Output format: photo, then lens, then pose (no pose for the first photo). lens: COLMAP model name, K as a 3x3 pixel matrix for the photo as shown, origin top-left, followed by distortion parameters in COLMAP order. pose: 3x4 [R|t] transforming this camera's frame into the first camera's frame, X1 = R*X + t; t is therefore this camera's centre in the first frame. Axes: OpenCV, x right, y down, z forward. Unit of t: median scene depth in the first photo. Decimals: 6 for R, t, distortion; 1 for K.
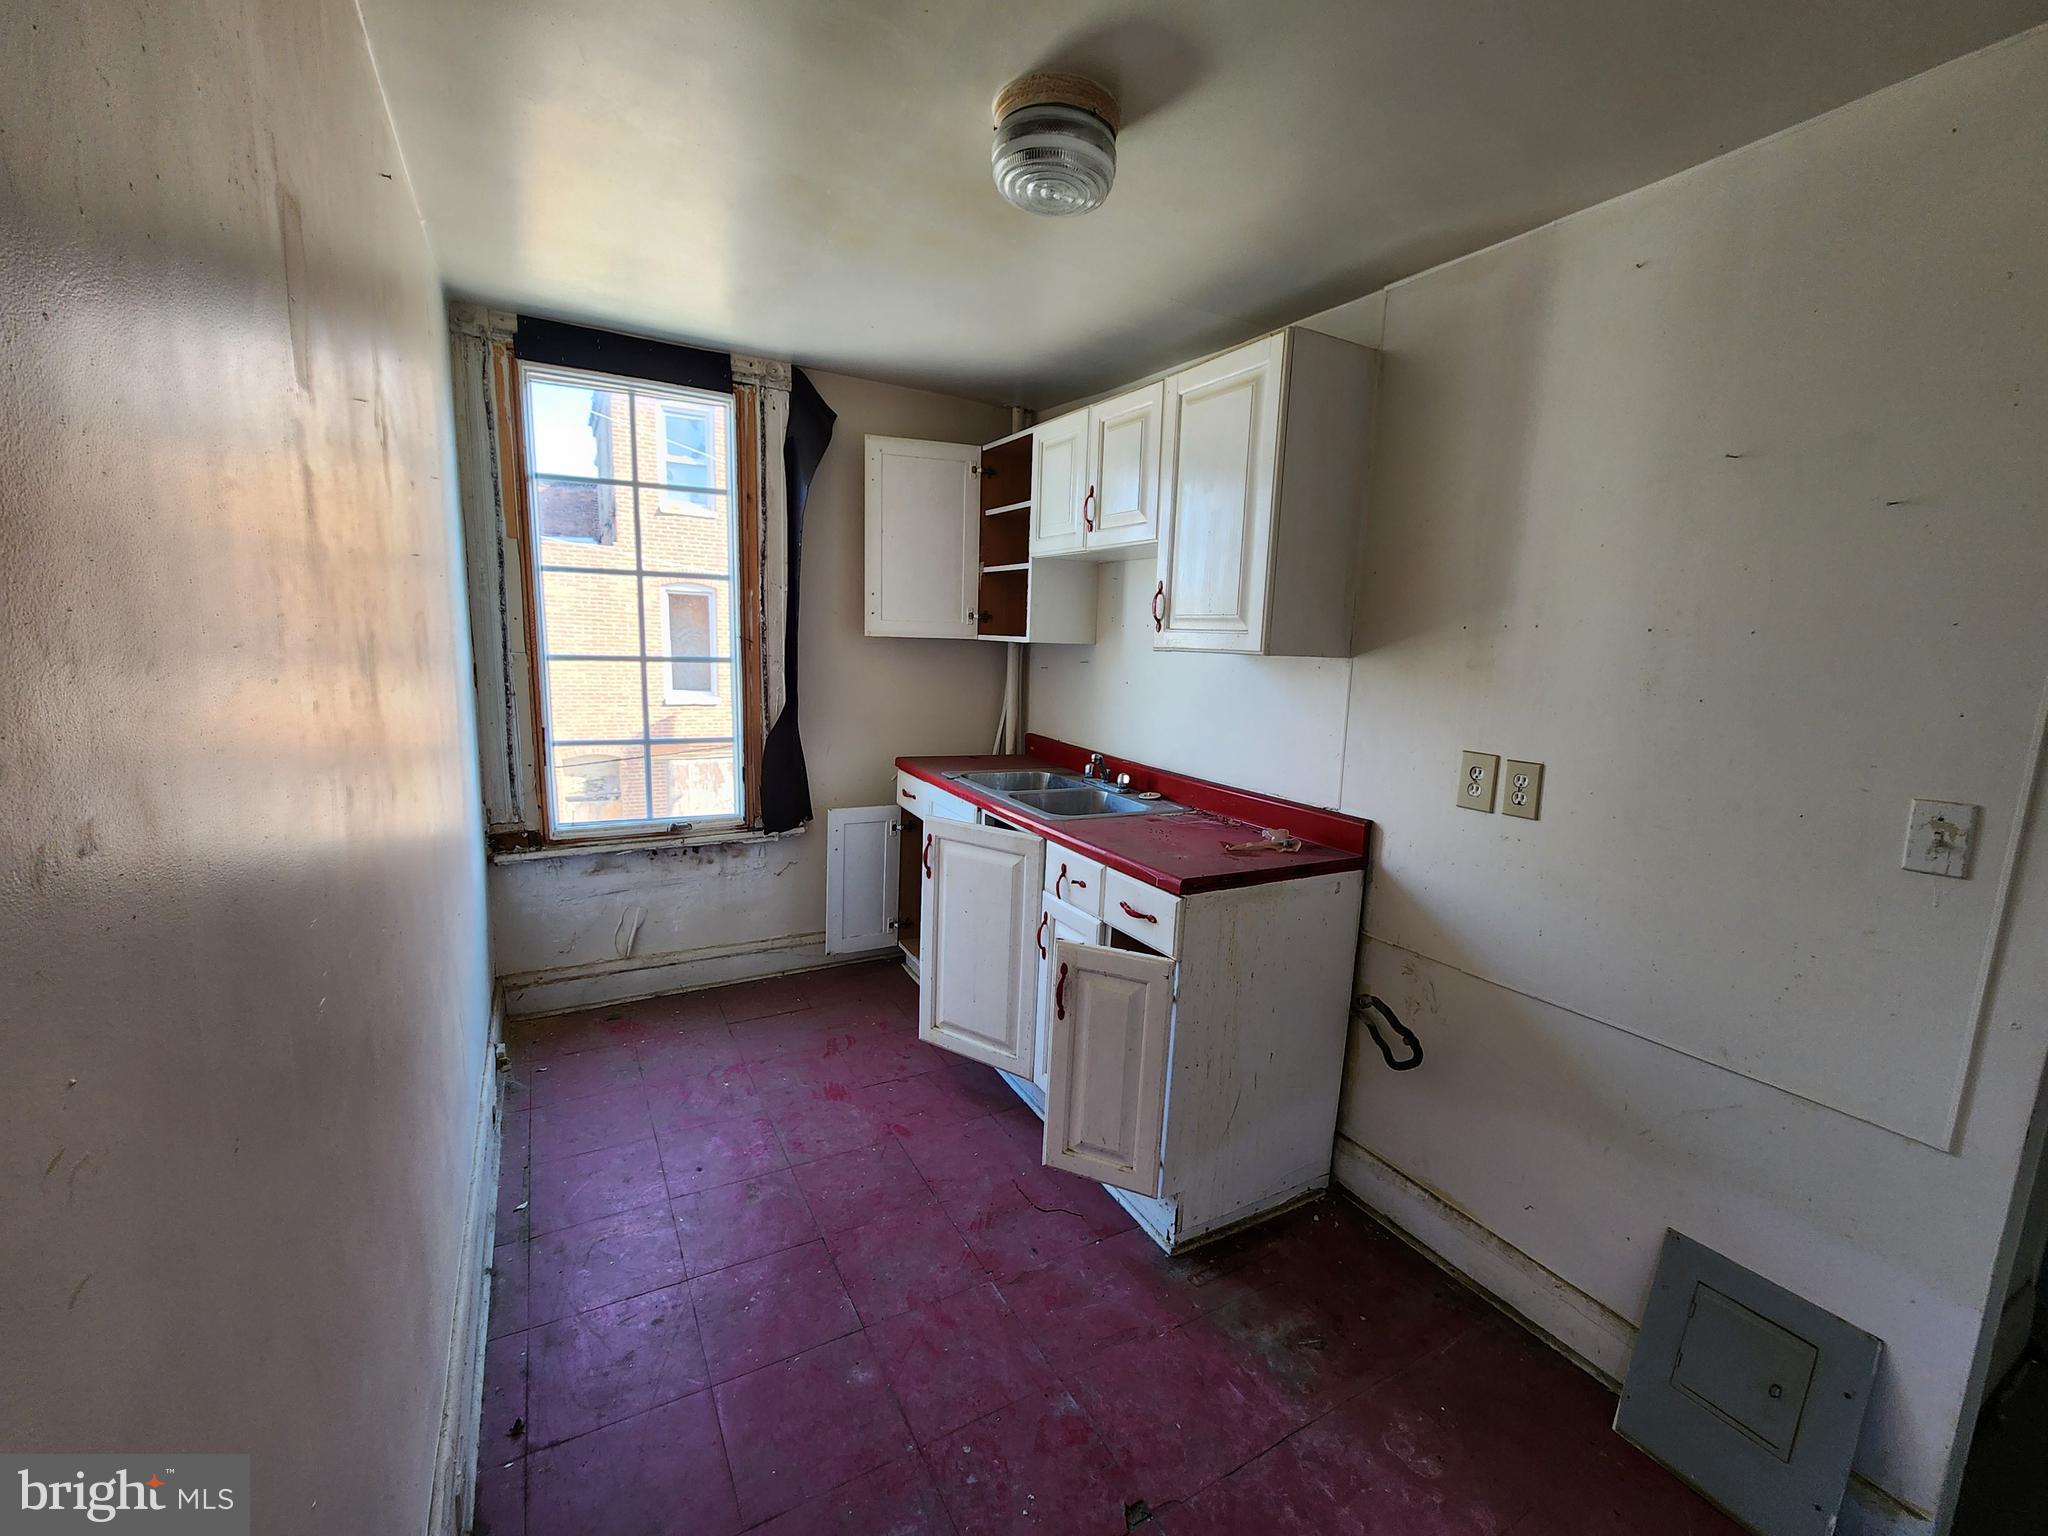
lens RADIAL K [[840.8, 0, 1022.7], [0, 840.8, 774.5], [0, 0, 1]] dist [-0.001202, 0.000759]
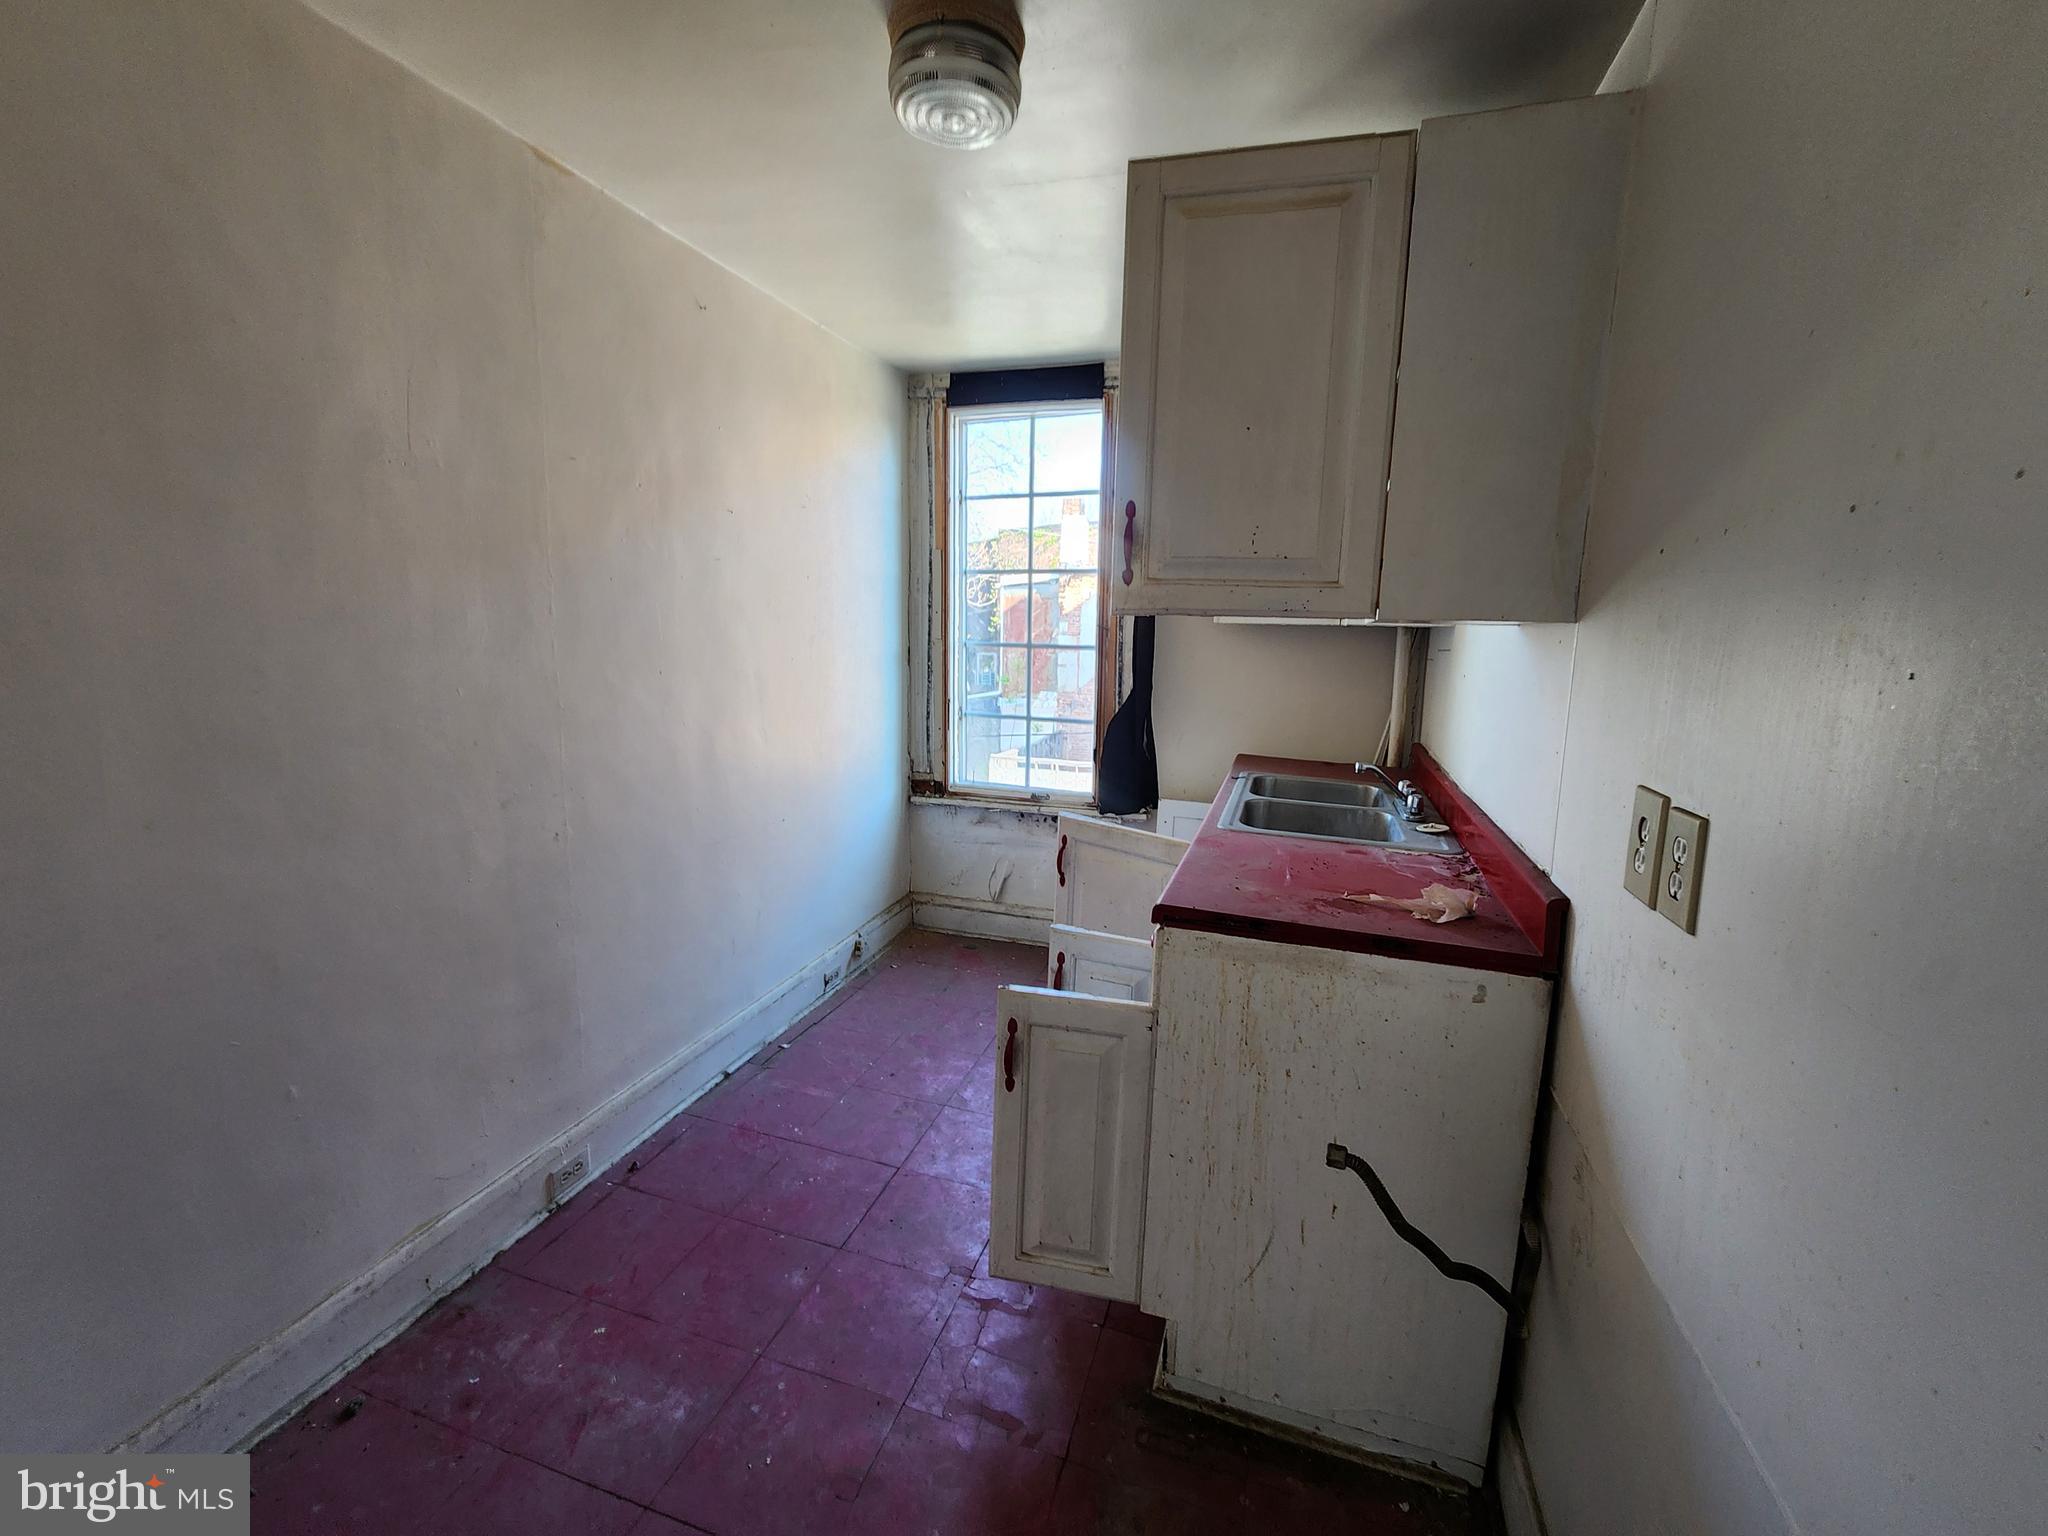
lens RADIAL K [[840.8, 0, 1027.3], [0, 840.8, 755.1], [0, 0, 1]] dist [-0.001202, 0.000759]
pose [[0.678786, 0.093110, -0.728409, 0.416443], [-0.121641, 0.992482, 0.013512, -0.004560], [0.724191, 0.079433, 0.685009, 0.234432]]
